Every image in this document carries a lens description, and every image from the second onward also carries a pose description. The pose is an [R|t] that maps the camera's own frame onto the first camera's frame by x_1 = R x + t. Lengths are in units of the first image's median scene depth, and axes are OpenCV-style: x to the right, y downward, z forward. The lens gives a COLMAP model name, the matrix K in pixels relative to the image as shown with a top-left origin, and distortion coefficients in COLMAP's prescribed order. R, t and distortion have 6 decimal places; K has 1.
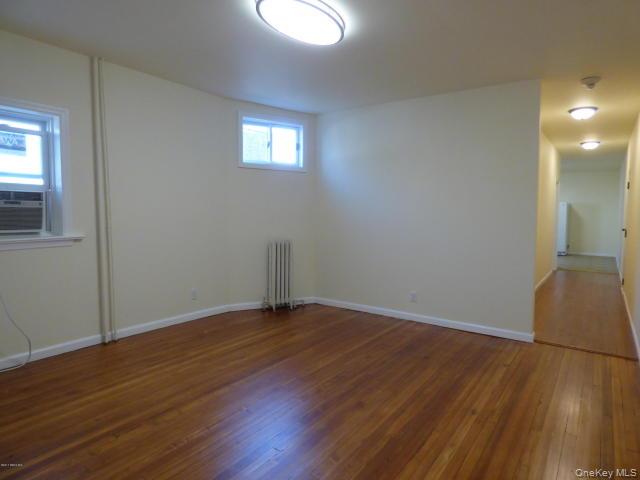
lens RADIAL K [[382.5, 0, 321.7], [0, 382.5, 241.8], [0, 0, 1]] dist [-0.032153, -0.006060]
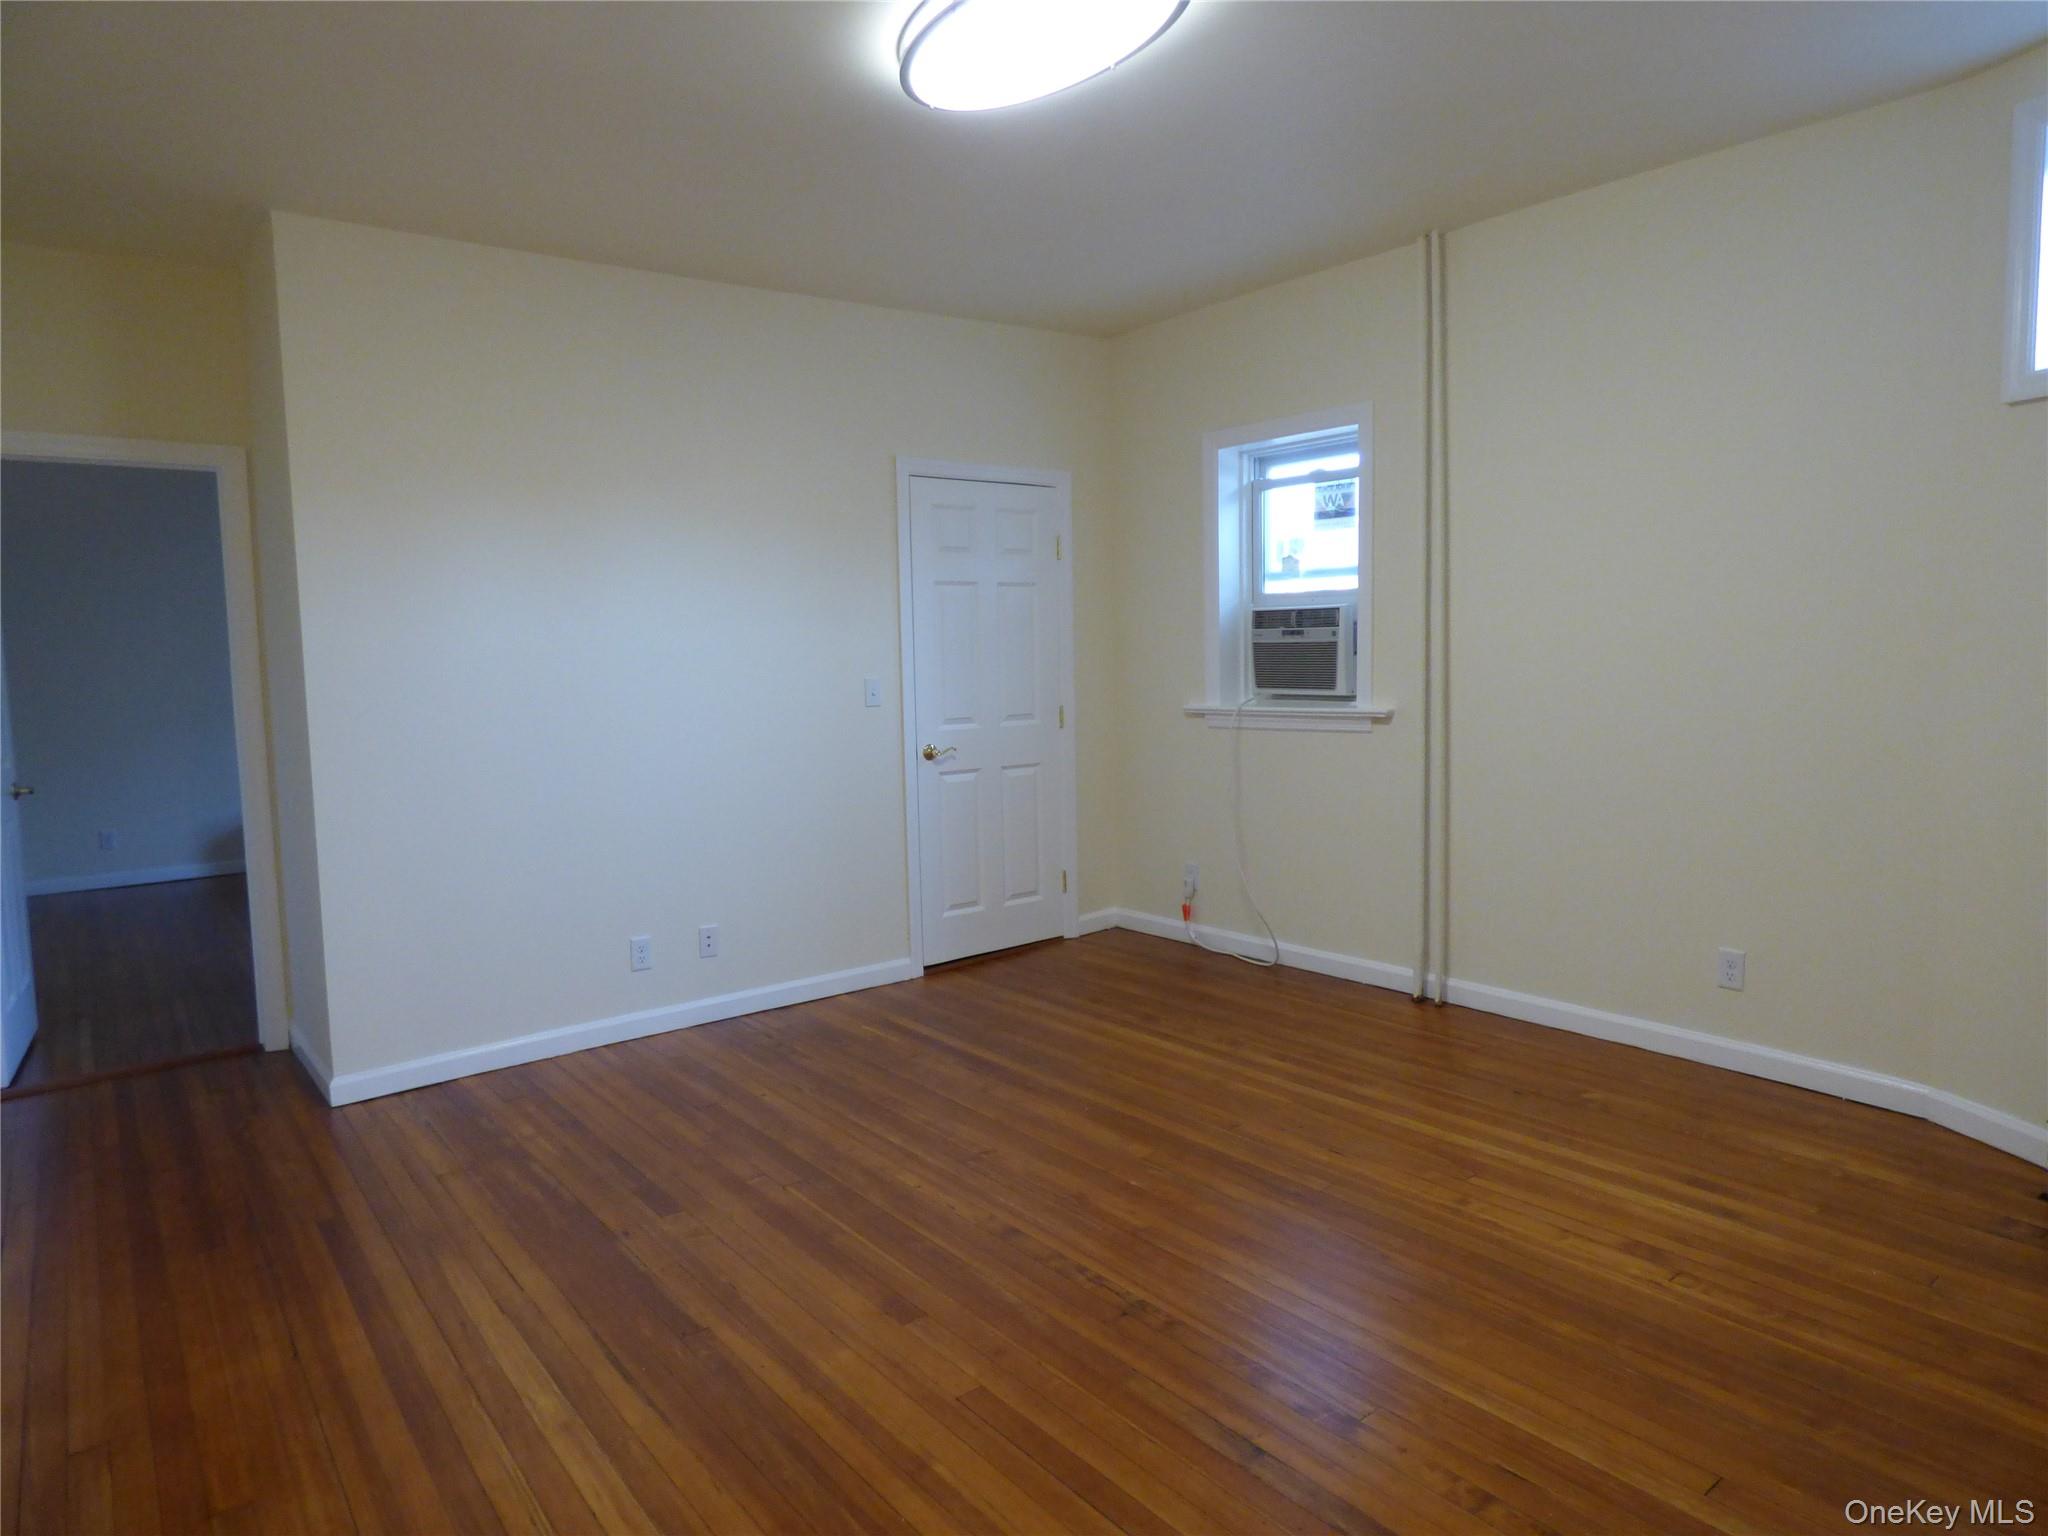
lens RADIAL K [[1223.9, 0, 1040.5], [0, 1223.9, 759.7], [0, 0, 1]] dist [-0.032153, -0.006060]
pose [[-0.273287, 0.084271, -0.958234, 0.774314], [-0.051349, 0.993457, 0.102013, -0.083333], [0.960561, 0.077083, -0.267171, 1.083746]]
